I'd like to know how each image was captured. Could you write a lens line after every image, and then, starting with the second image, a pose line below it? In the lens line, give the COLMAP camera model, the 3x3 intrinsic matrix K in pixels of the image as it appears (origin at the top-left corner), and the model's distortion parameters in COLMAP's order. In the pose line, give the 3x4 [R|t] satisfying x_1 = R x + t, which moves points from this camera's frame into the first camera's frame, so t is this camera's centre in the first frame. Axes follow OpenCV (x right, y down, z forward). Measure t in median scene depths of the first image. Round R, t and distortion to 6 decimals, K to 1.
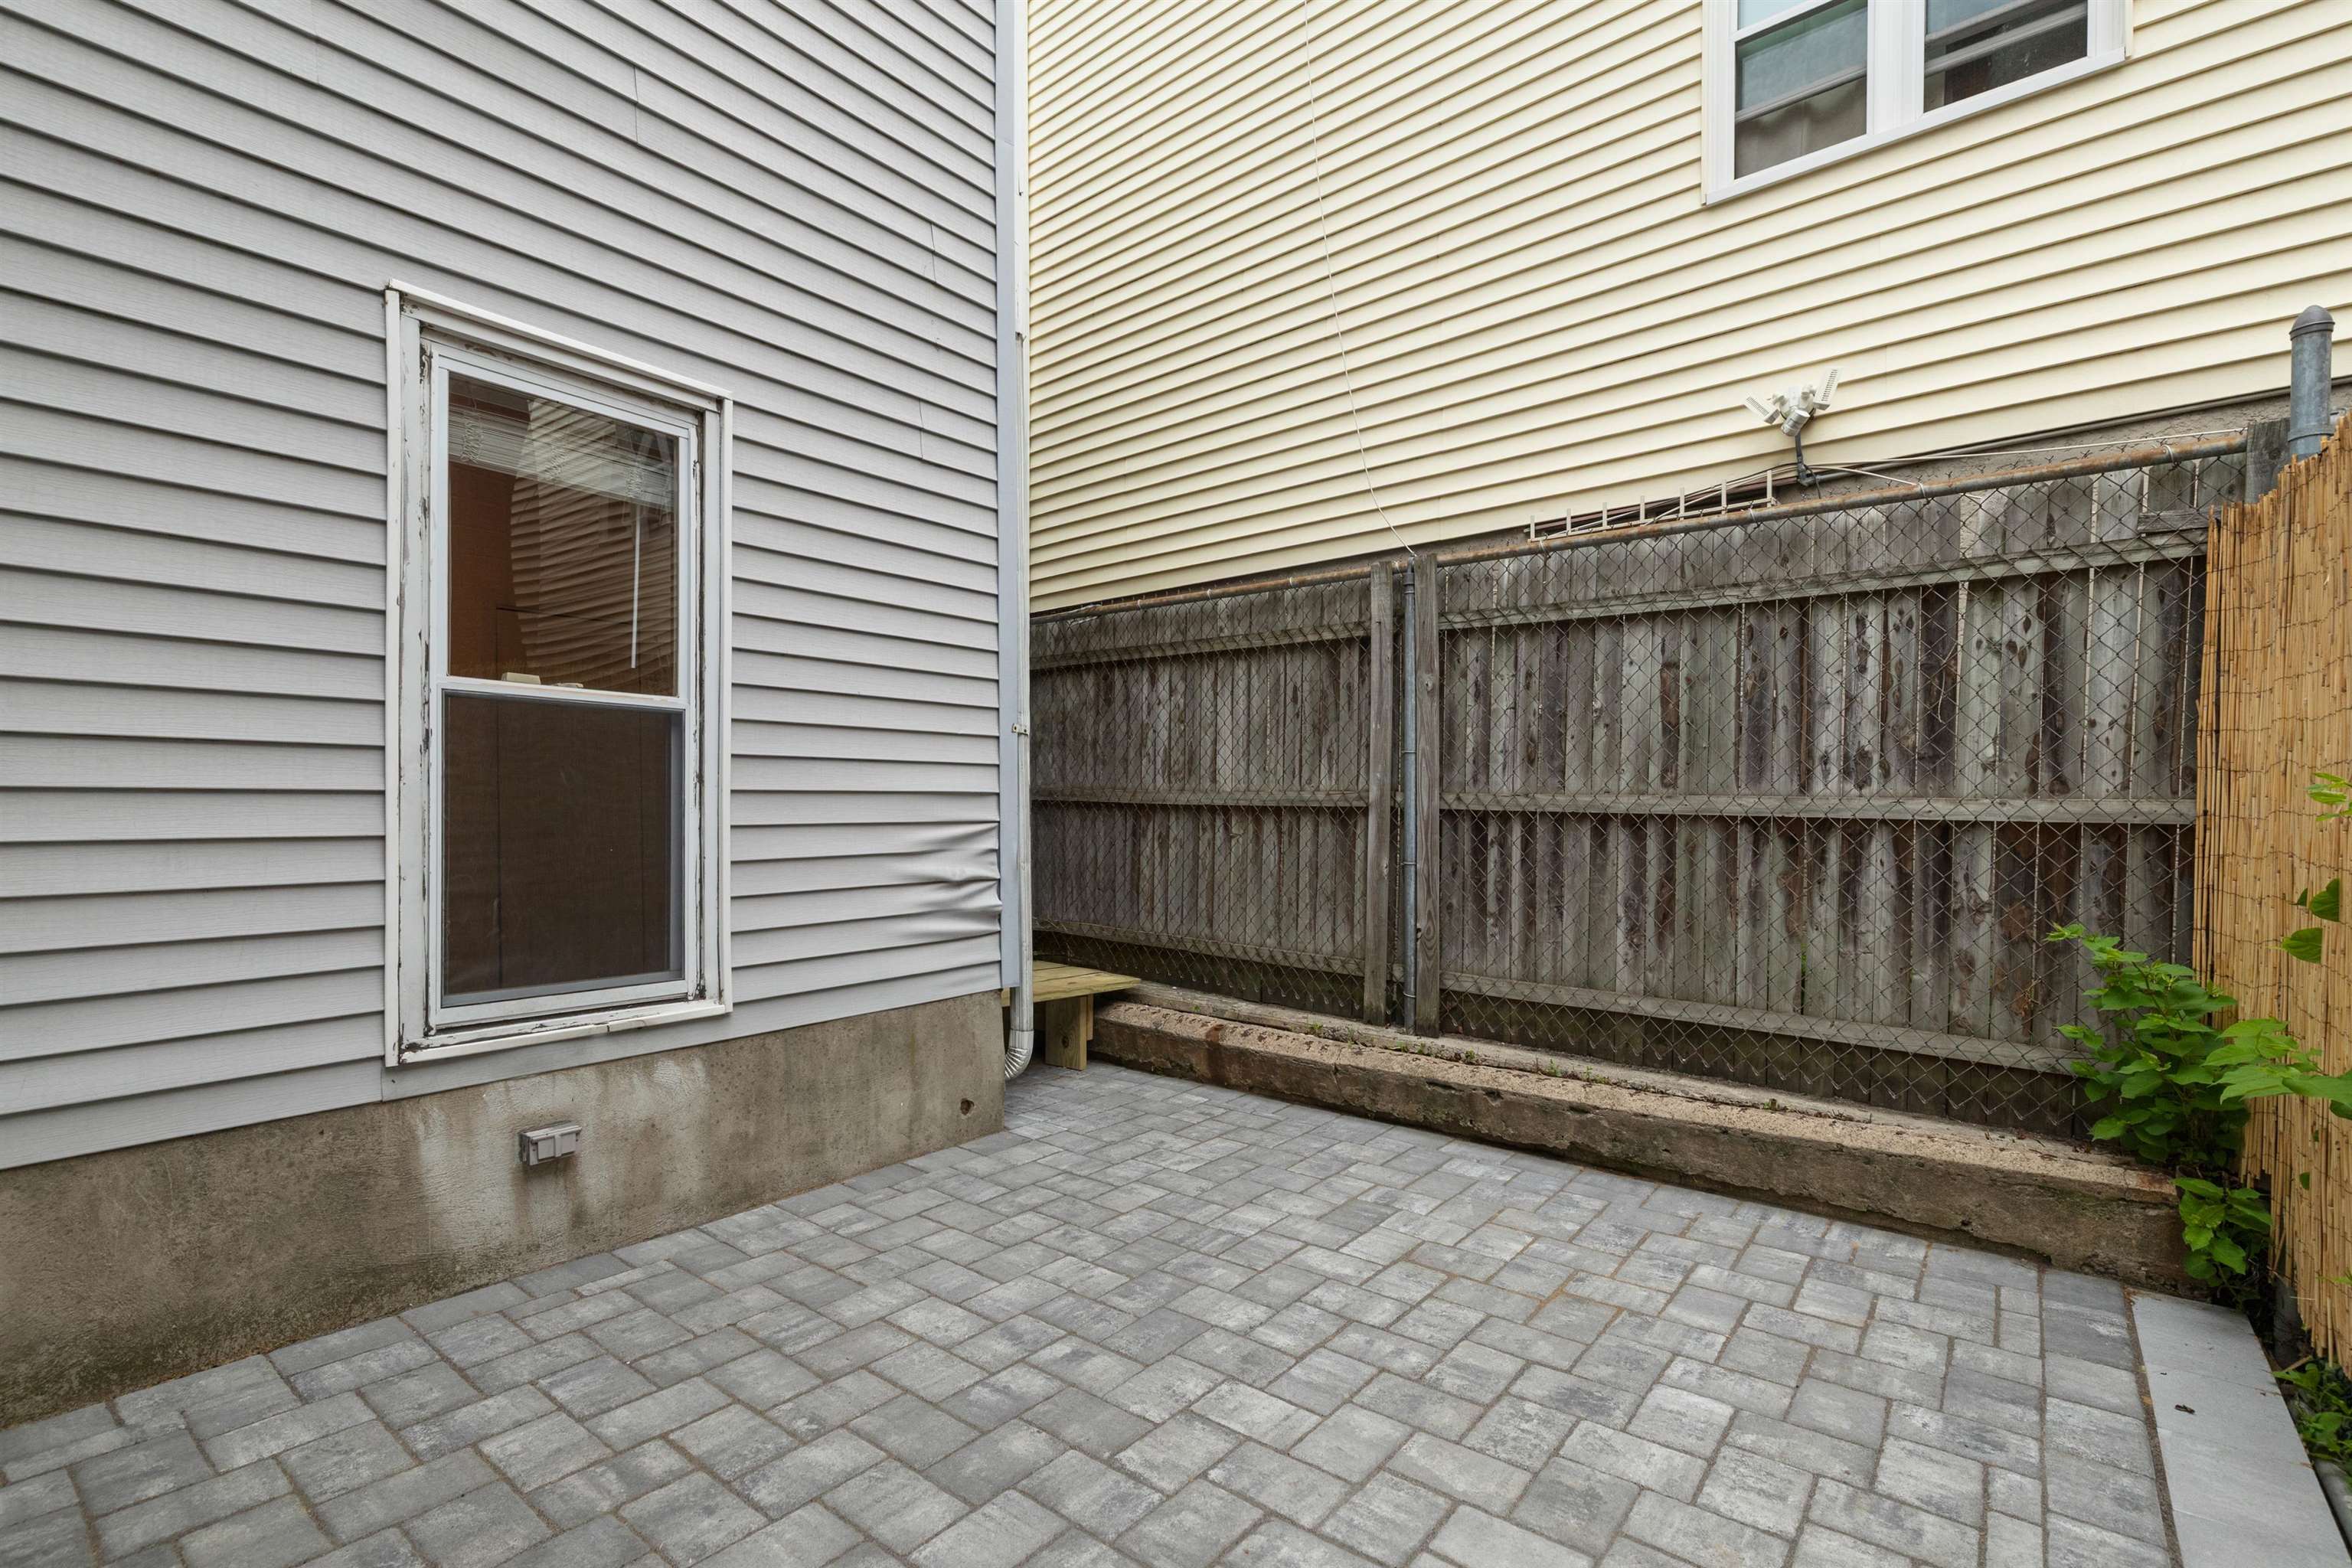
lens RADIAL K [[1056.3, 0, 1182.7], [0, 1056.3, 786.0], [0, 0, 1]] dist [0.031503, 0.000104]
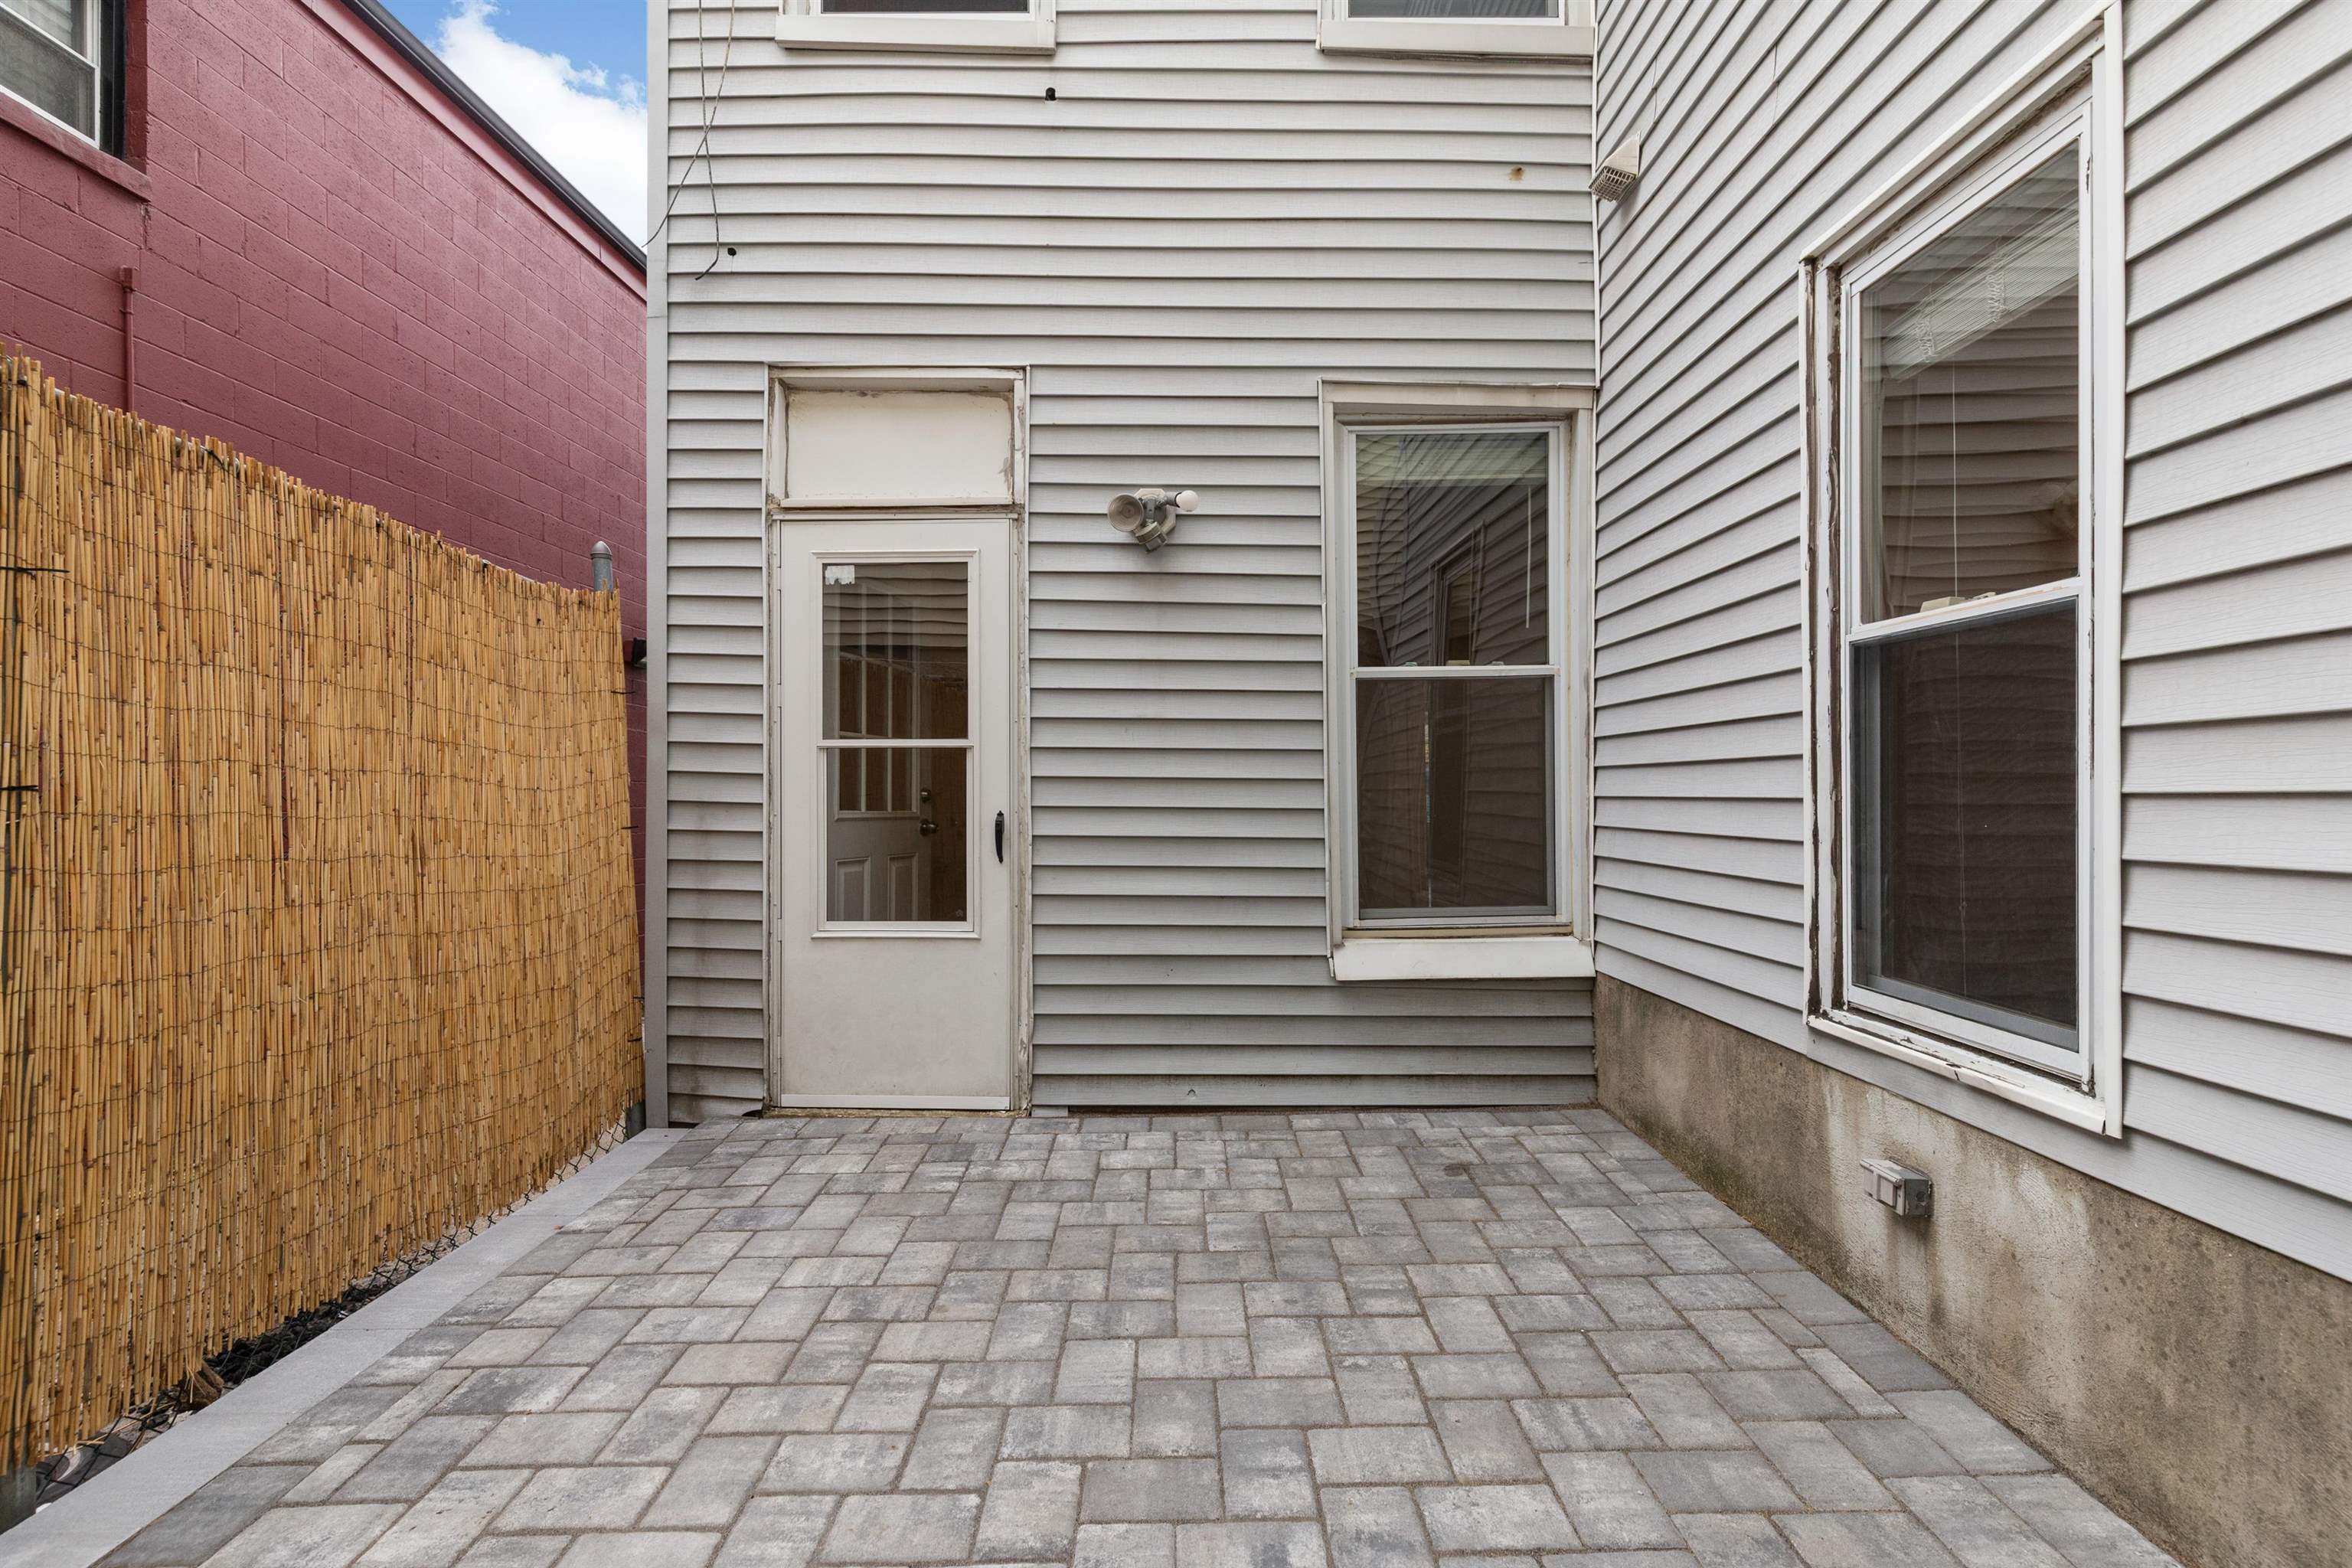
lens RADIAL K [[1056.3, 0, 1182.7], [0, 1056.3, 786.0], [0, 0, 1]] dist [0.031503, 0.000104]
pose [[-0.775872, 0.005197, -0.630869, 0.354427], [0.029072, 0.999198, -0.027522, 0.044587], [0.630220, -0.039694, -0.775401, 1.402324]]
